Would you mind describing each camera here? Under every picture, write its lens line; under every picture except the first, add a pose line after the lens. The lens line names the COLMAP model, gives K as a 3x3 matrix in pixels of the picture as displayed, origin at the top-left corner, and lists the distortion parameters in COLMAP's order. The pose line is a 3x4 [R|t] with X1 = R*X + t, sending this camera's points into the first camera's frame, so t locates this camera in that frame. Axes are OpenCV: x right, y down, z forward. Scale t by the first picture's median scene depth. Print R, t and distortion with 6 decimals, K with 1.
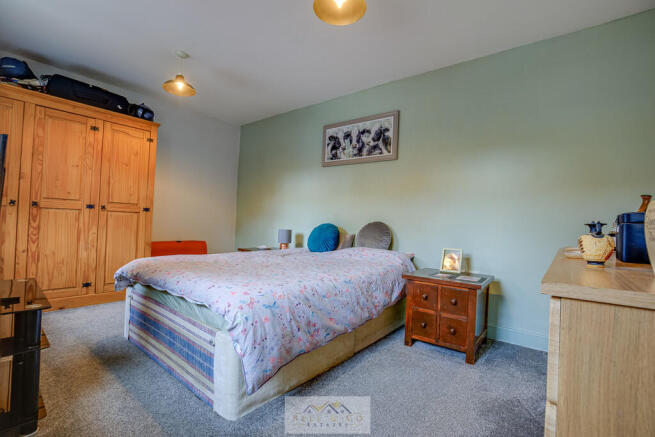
lens RADIAL K [[299.1, 0, 325.3], [0, 299.1, 217.4], [0, 0, 1]] dist [-0.026437, -0.000036]
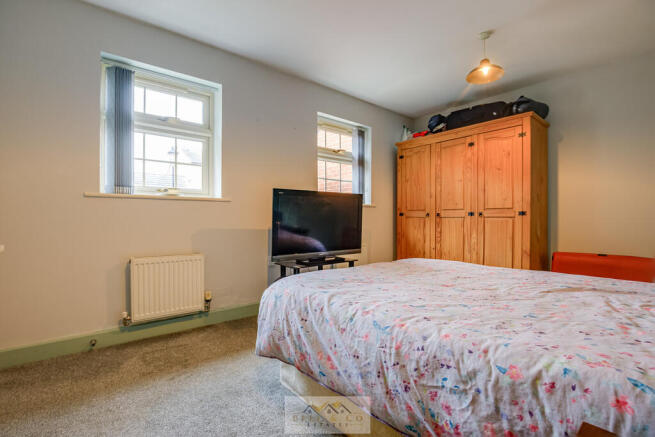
lens RADIAL K [[299.1, 0, 325.8], [0, 299.1, 218.5], [0, 0, 1]] dist [-0.026437, -0.000036]
pose [[-0.192866, -0.046414, -0.980127, 0.420695], [0.004825, 0.998824, -0.048249, 0.031931], [0.981213, -0.014035, -0.192415, 0.670984]]
